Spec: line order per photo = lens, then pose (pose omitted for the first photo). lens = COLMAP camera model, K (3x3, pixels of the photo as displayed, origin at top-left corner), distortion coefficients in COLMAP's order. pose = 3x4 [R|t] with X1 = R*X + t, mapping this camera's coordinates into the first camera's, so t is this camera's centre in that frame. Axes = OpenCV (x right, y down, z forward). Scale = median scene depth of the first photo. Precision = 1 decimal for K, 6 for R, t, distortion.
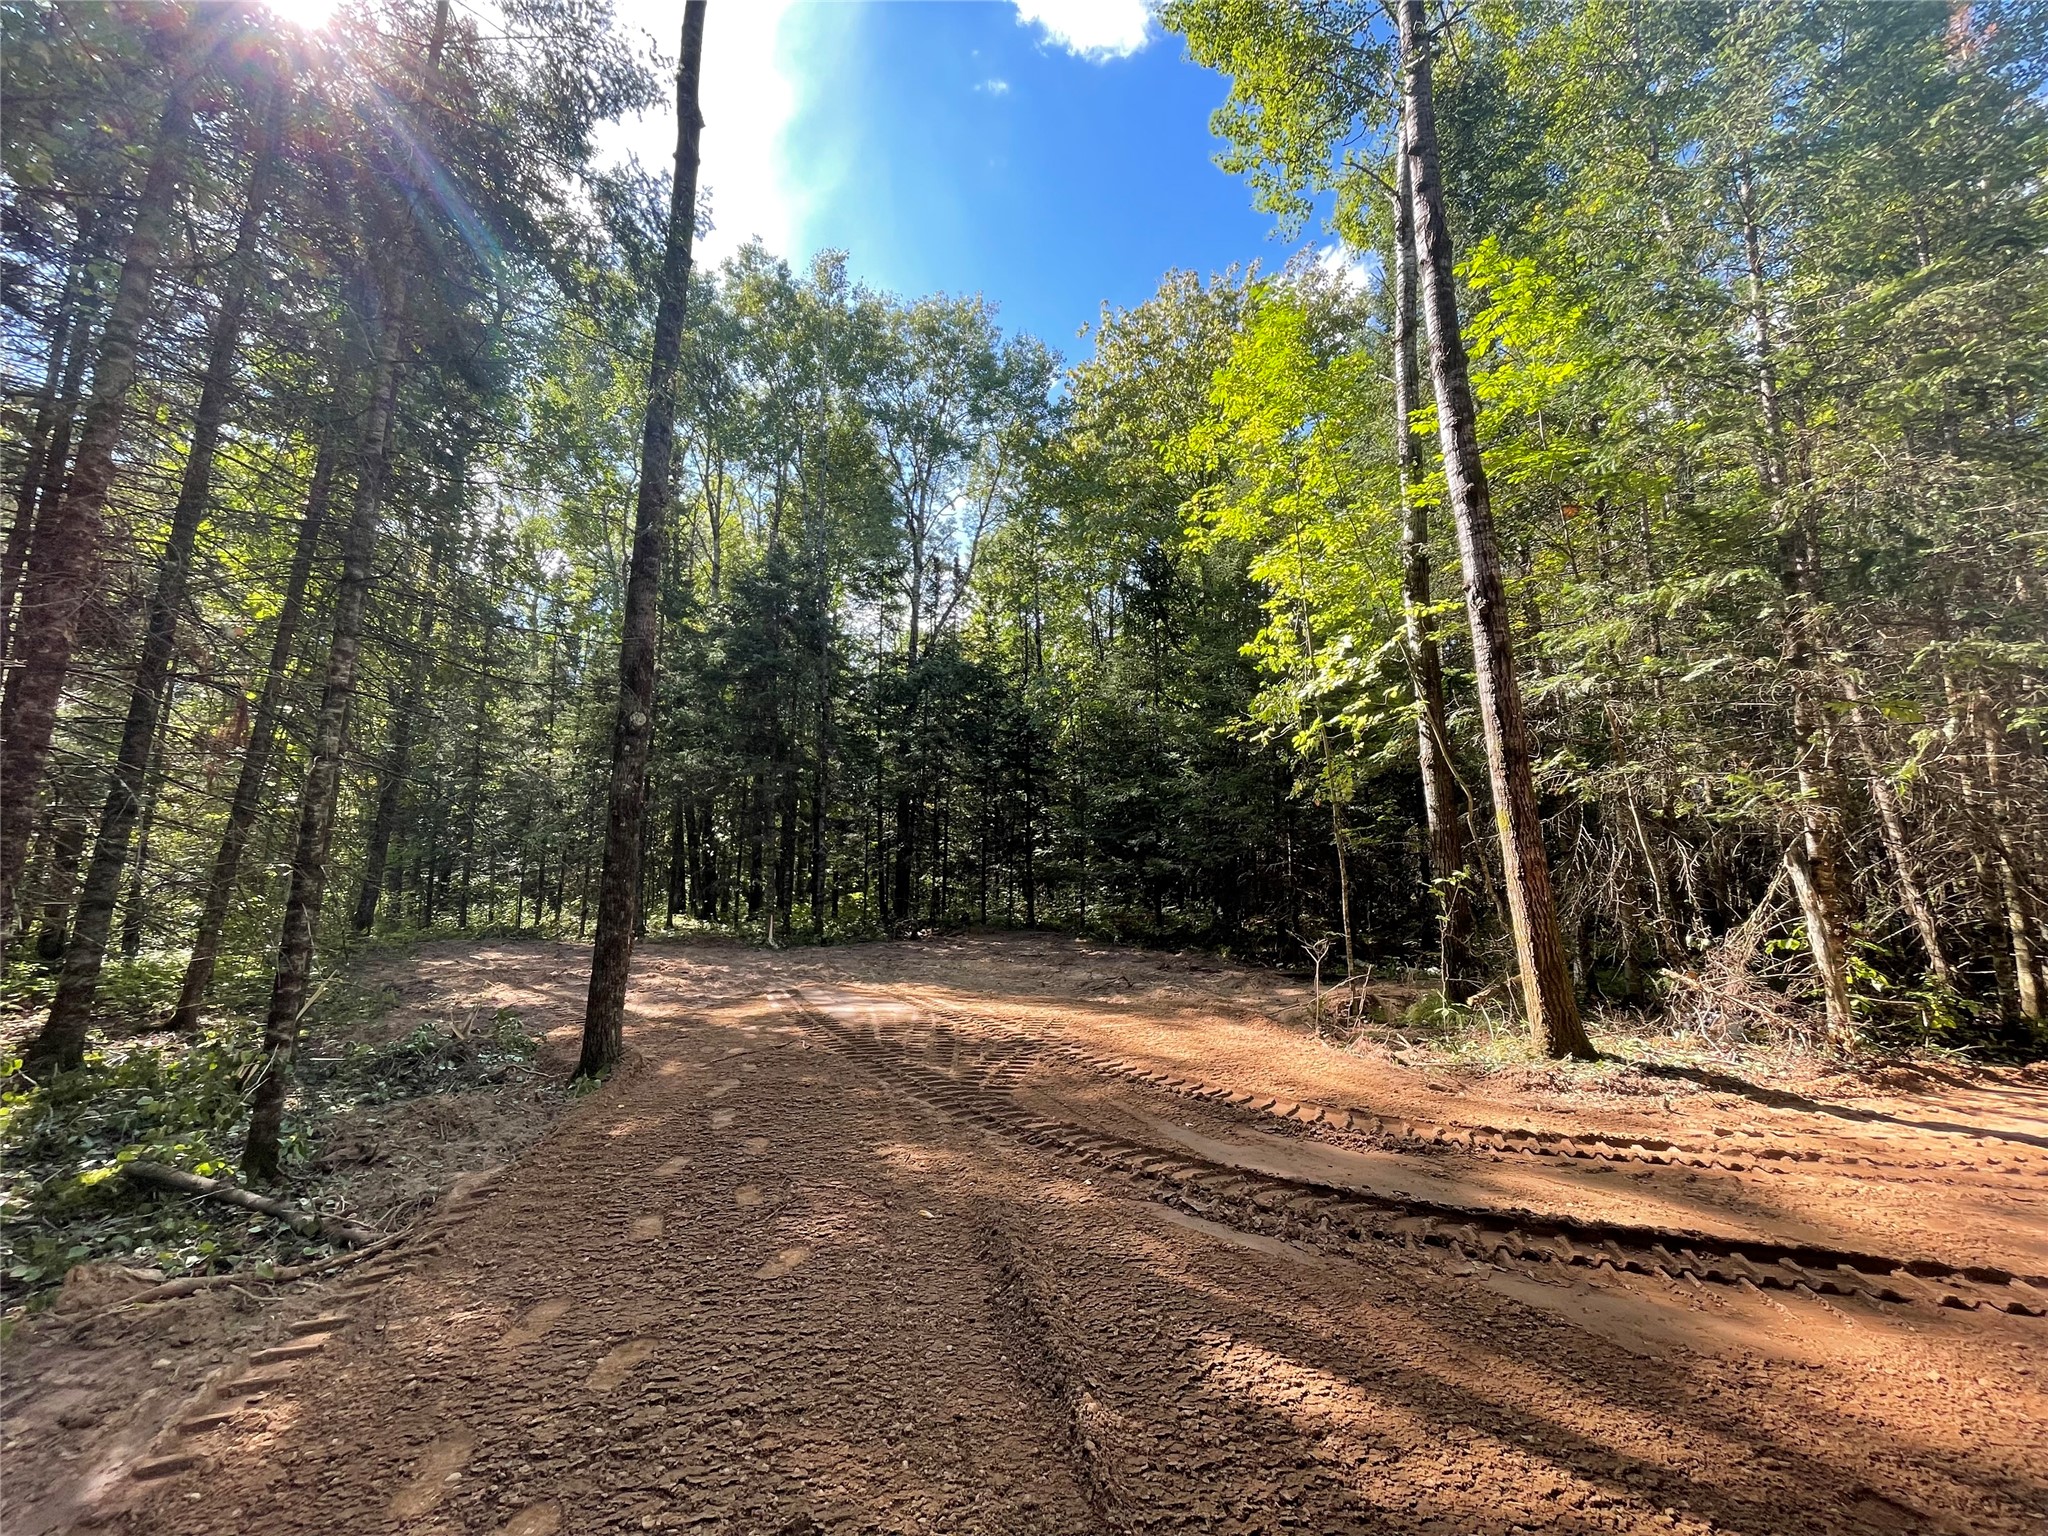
lens RADIAL K [[827.7, 0, 1024.0], [0, 827.7, 768.0], [0, 0, 1]] dist [-0.004563, 0.000346]
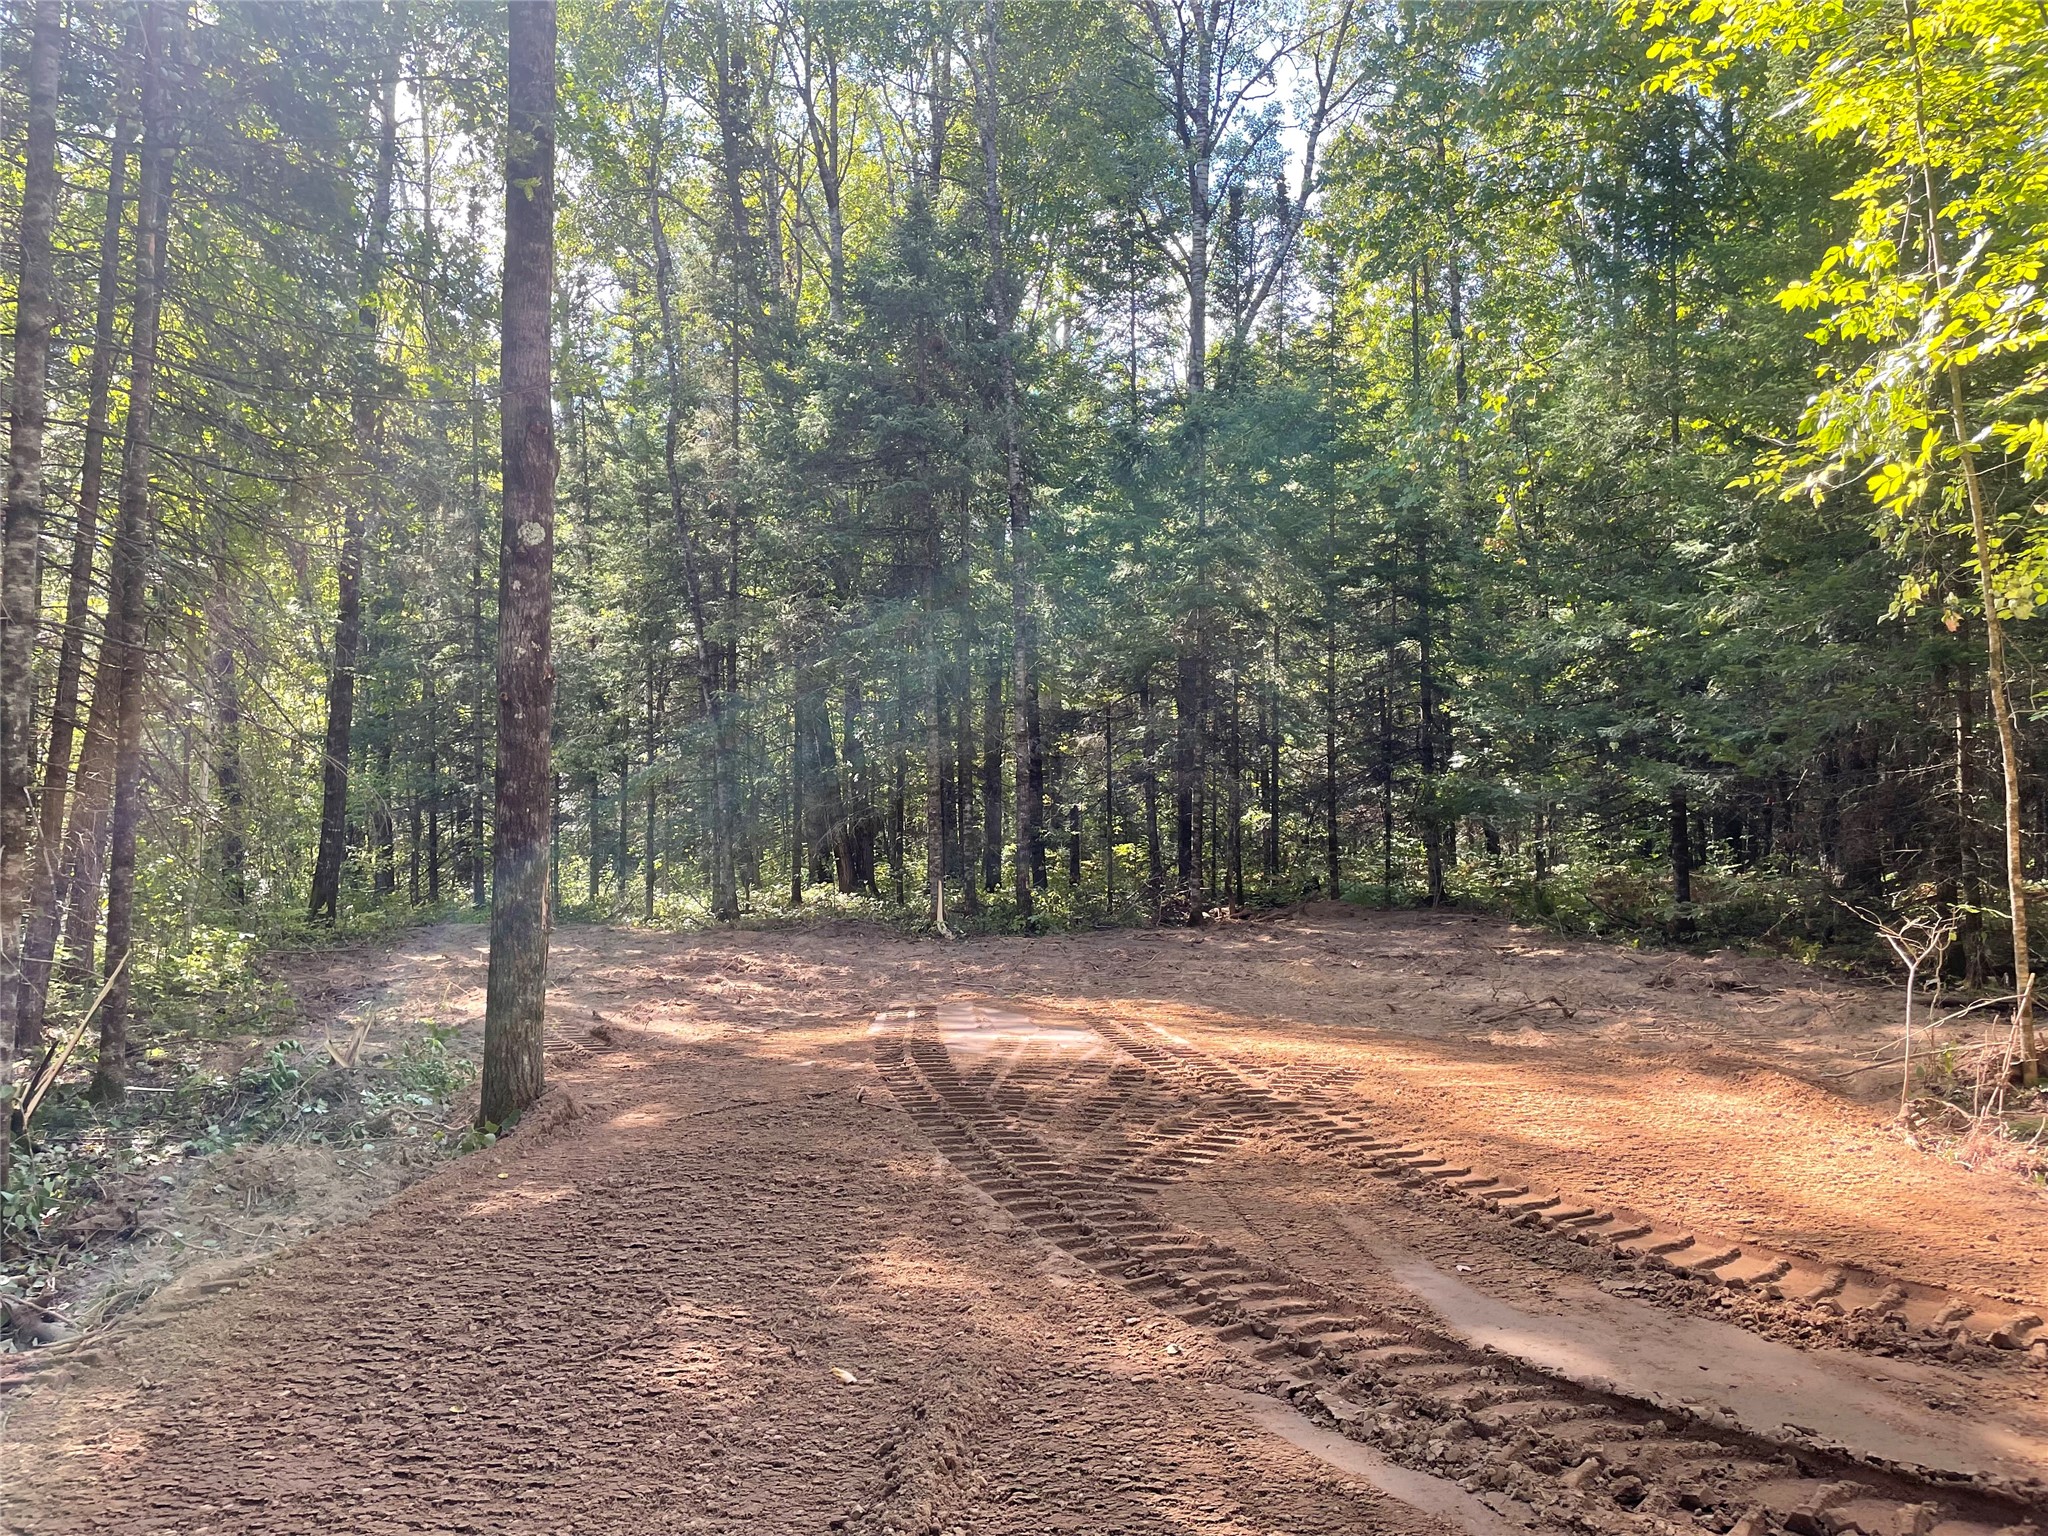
lens RADIAL K [[1547.8, 0, 1019.4], [0, 1547.8, 769.1], [0, 0, 1]] dist [0.090456, -0.128136]
pose [[0.956233, -0.023609, -0.291652, 0.058544], [0.052227, 0.994505, 0.090731, 0.008259], [0.287907, -0.101992, 0.952212, 0.013565]]
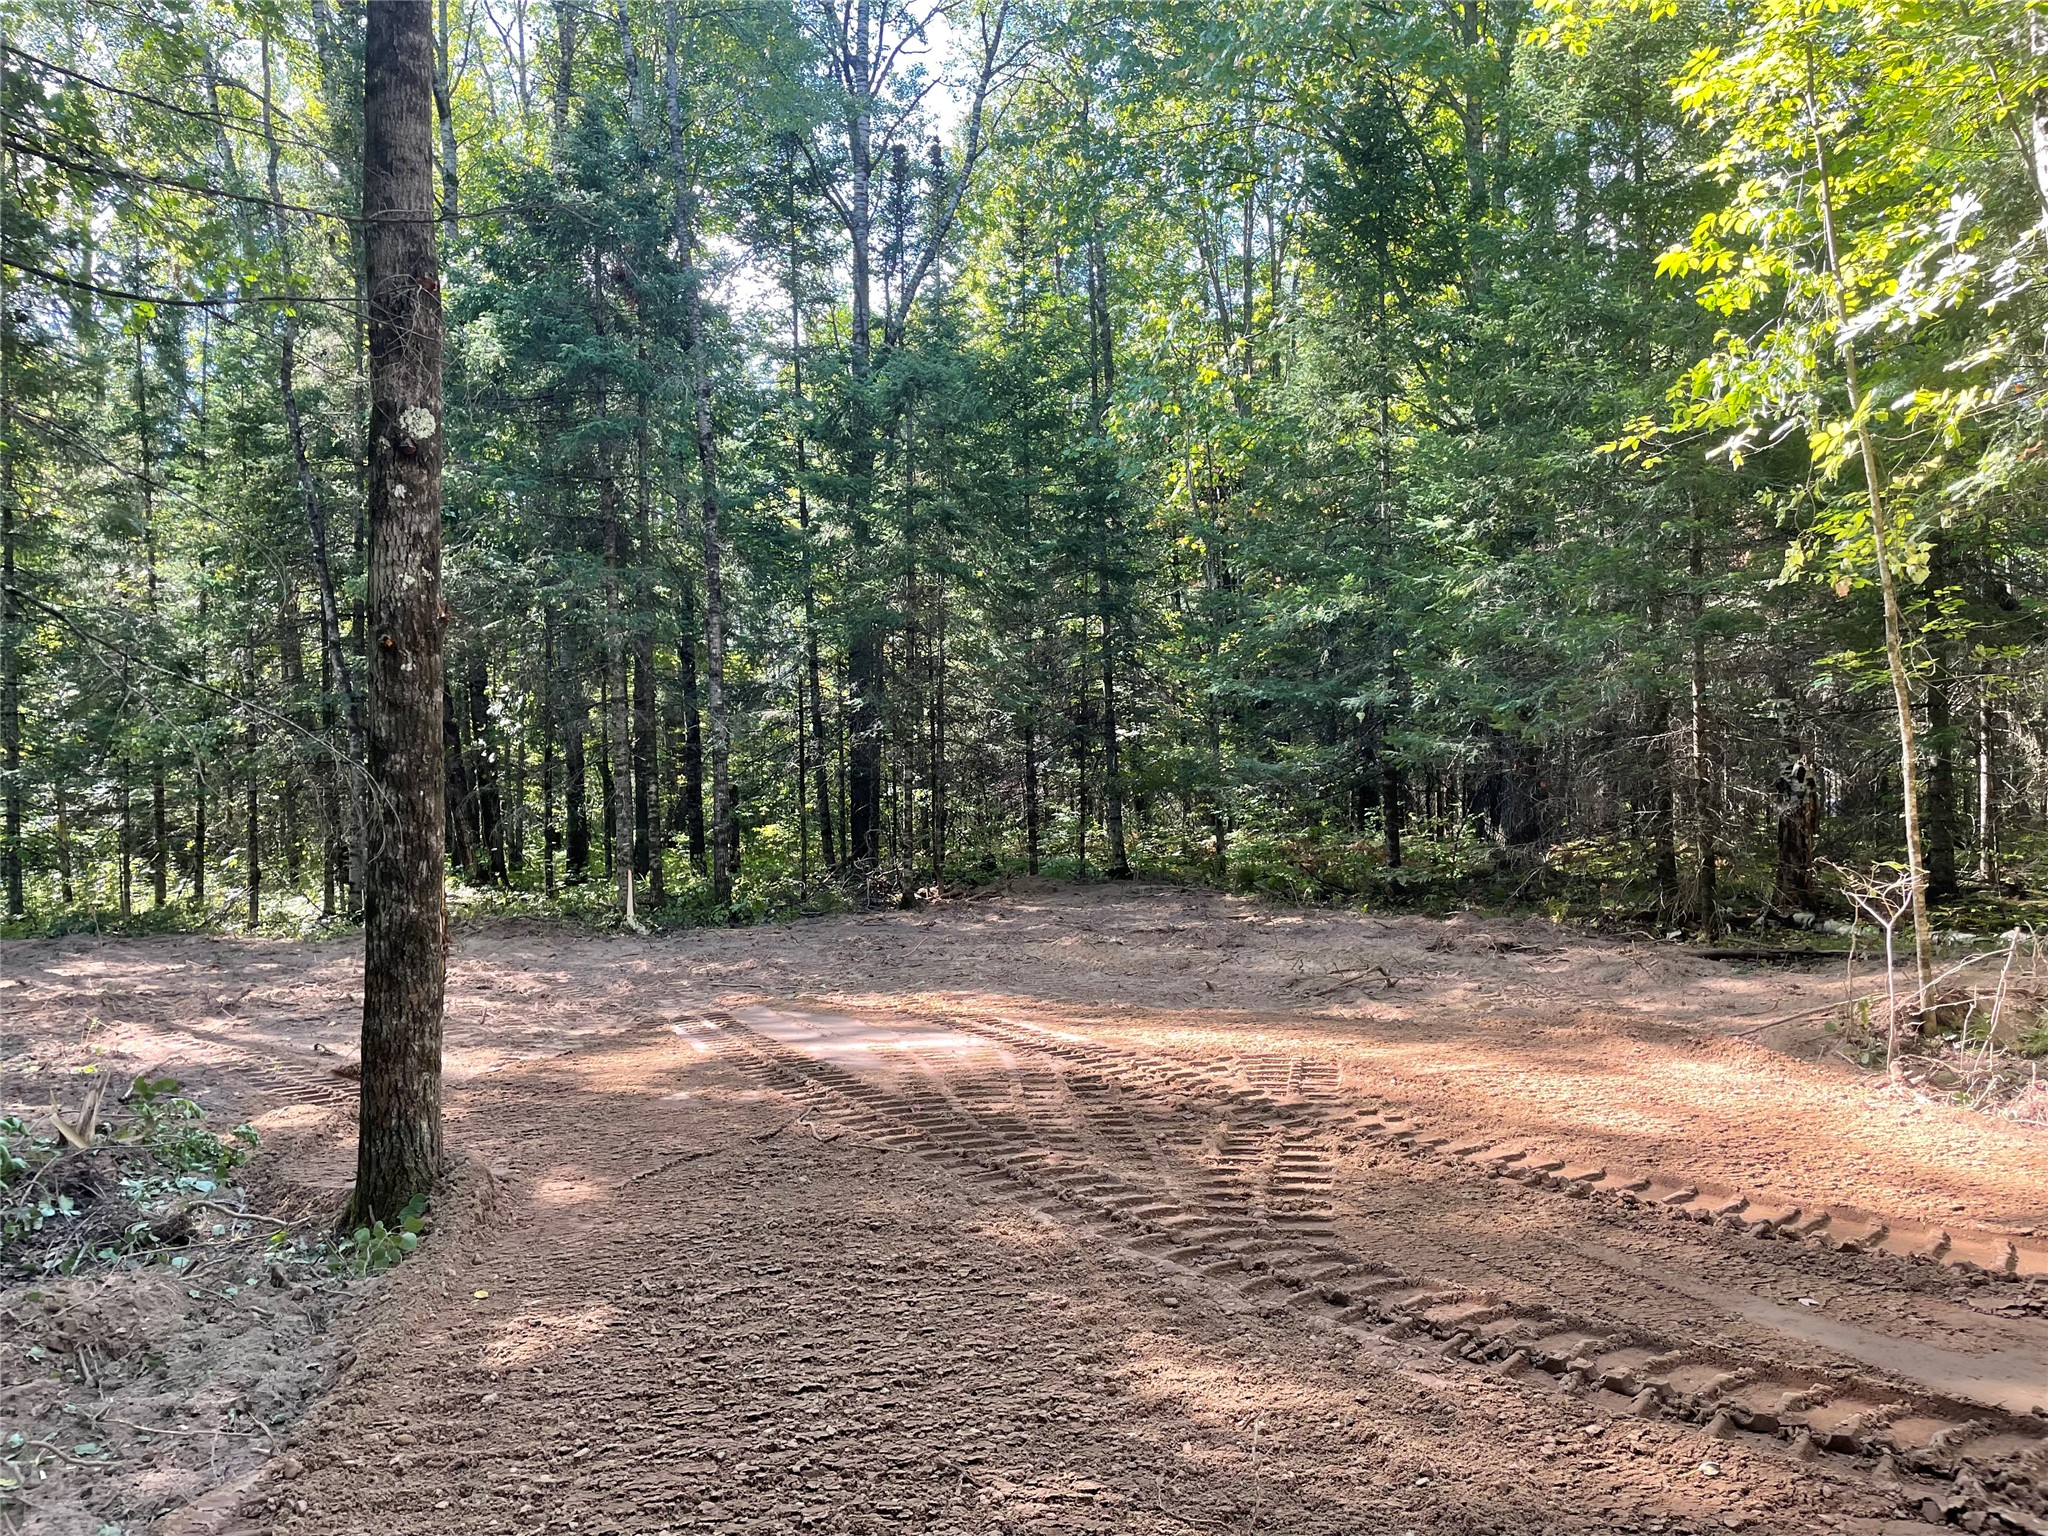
lens RADIAL K [[1537.3, 0, 1024.0], [0, 1537.3, 768.0], [0, 0, 1]] dist [0.091674, -0.119112]
pose [[0.999411, -0.032832, -0.009969, -0.050165], [0.033765, 0.992731, 0.115519, 0.012673], [0.006104, -0.115787, 0.993255, 0.058040]]
